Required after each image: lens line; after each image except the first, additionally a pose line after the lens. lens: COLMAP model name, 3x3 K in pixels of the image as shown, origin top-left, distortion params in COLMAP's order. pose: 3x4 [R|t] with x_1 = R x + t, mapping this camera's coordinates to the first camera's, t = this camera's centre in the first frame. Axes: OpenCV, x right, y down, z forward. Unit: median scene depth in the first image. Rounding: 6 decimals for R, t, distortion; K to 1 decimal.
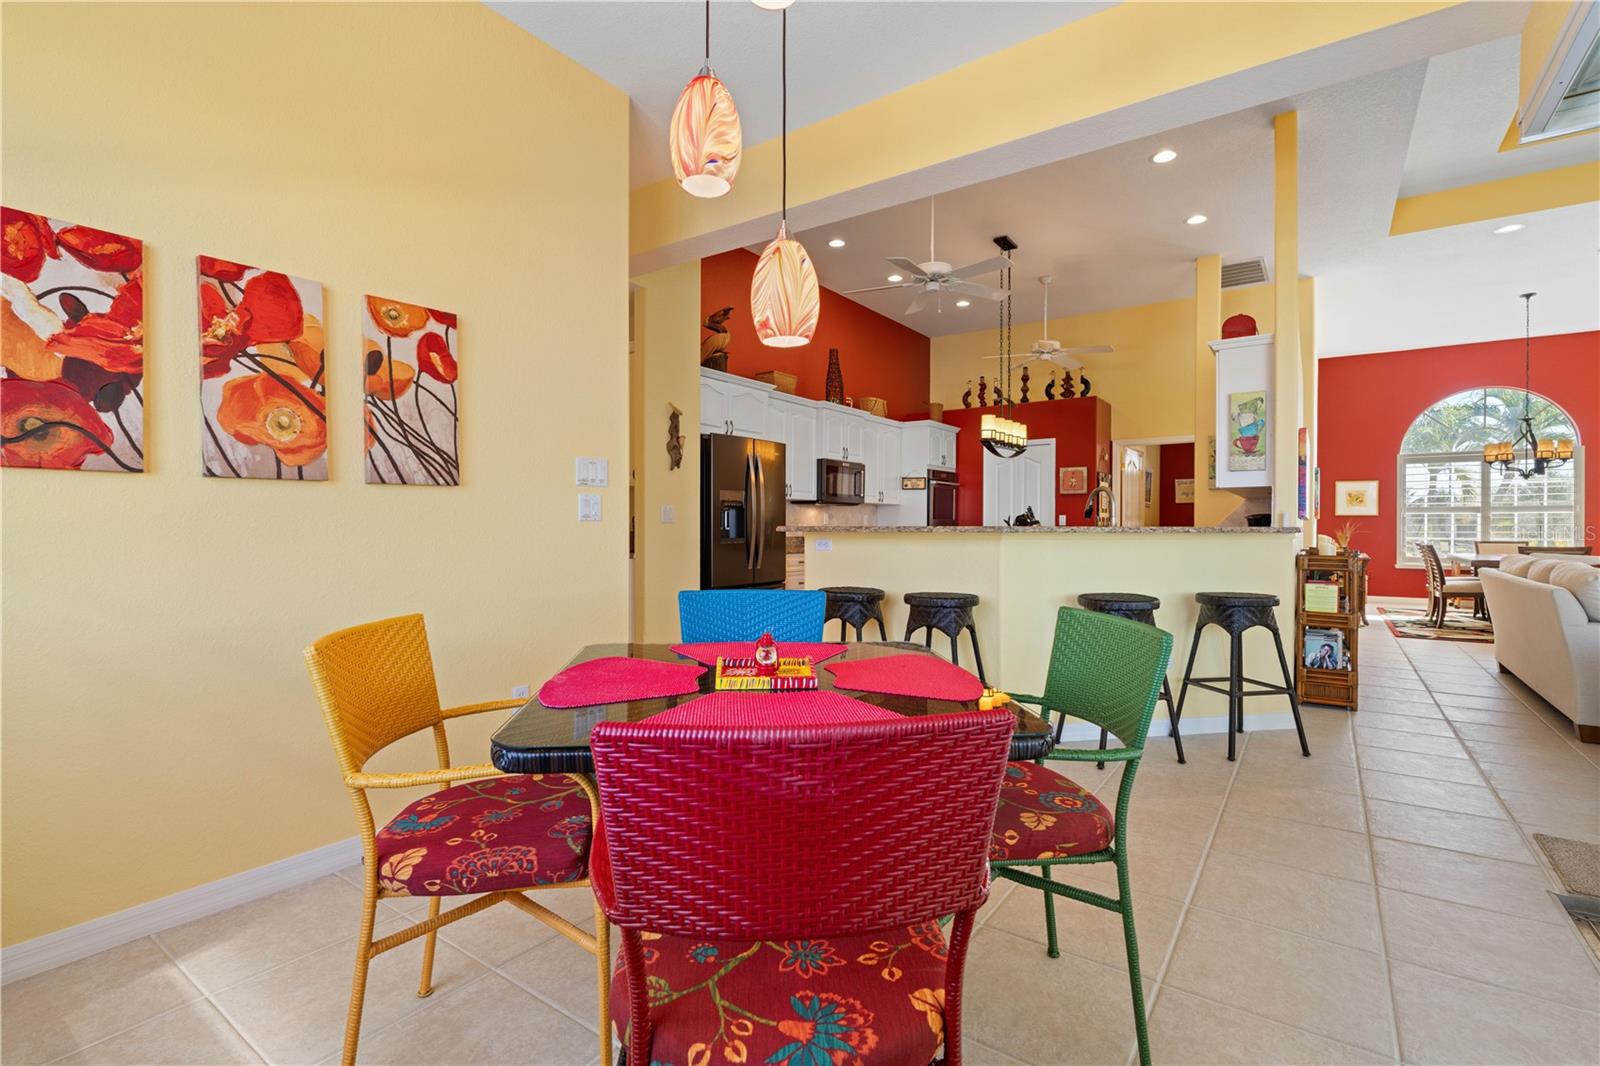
lens RADIAL K [[723.3, 0, 803.2], [0, 723.3, 533.8], [0, 0, 1]] dist [-0.008506, 0.003333]
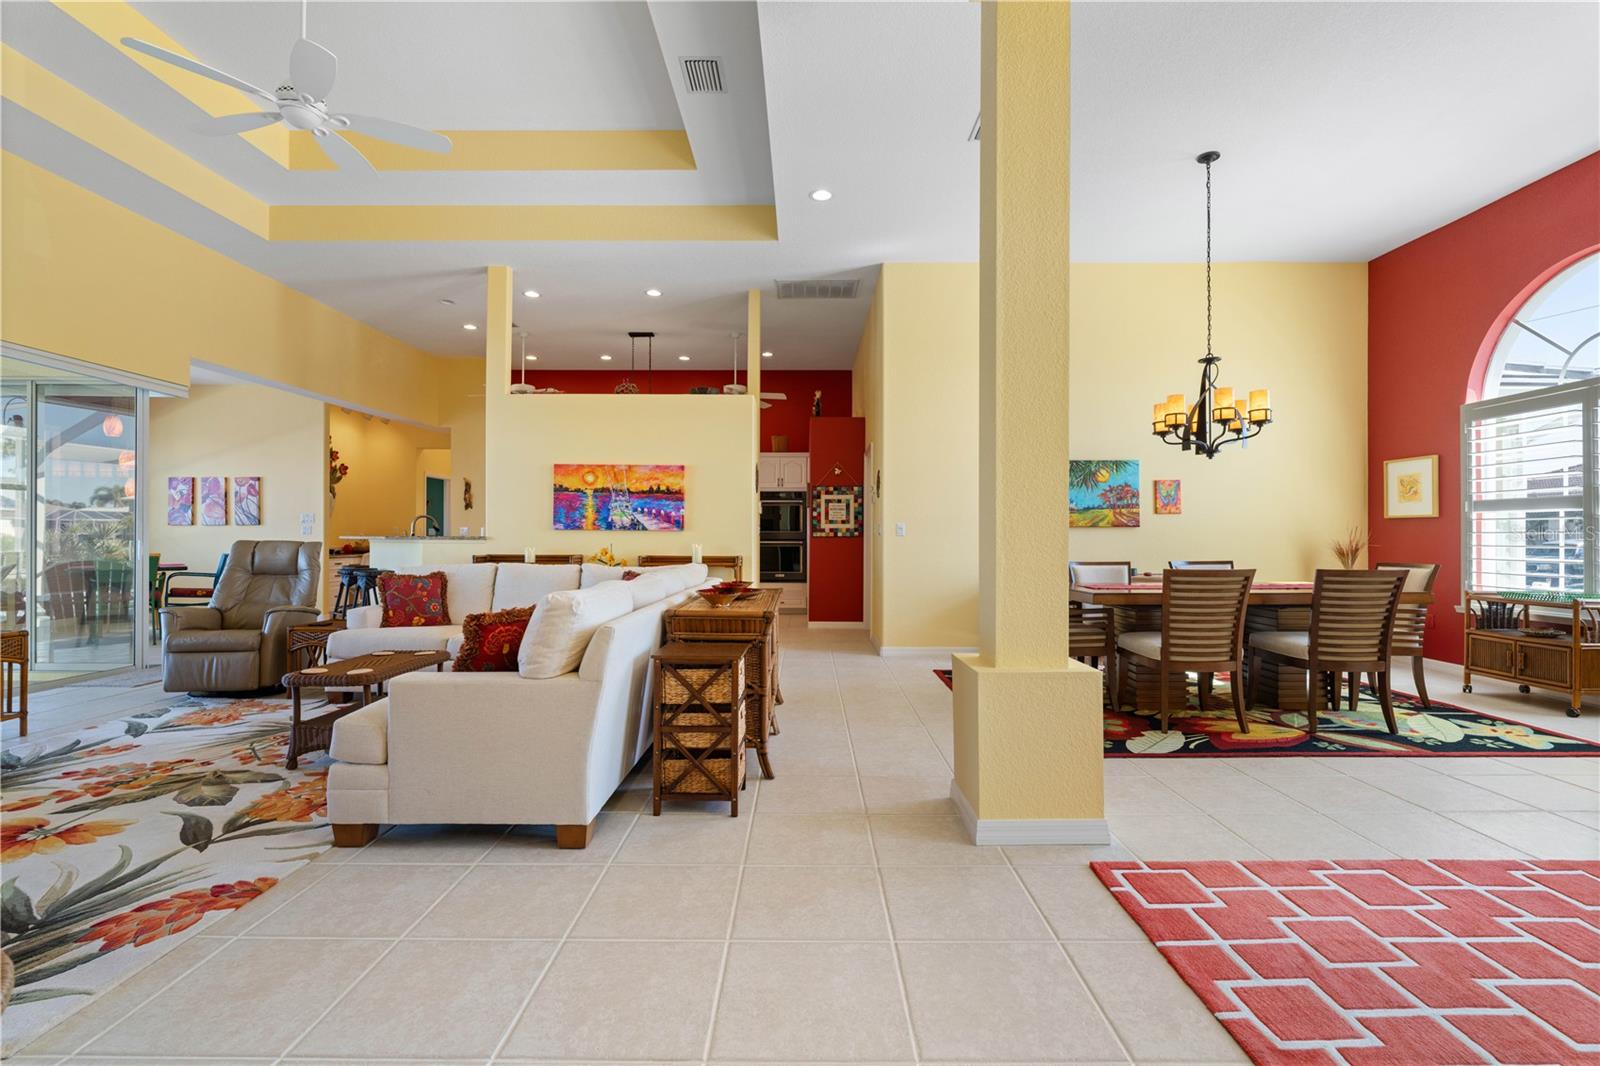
lens RADIAL K [[723.3, 0, 805.9], [0, 723.3, 532.7], [0, 0, 1]] dist [-0.008506, 0.003333]
pose [[0.596266, -0.006728, -0.802759, 0.980832], [-0.008403, 0.999858, -0.014621, 0.000348], [0.802743, 0.015464, 0.596125, 0.258419]]
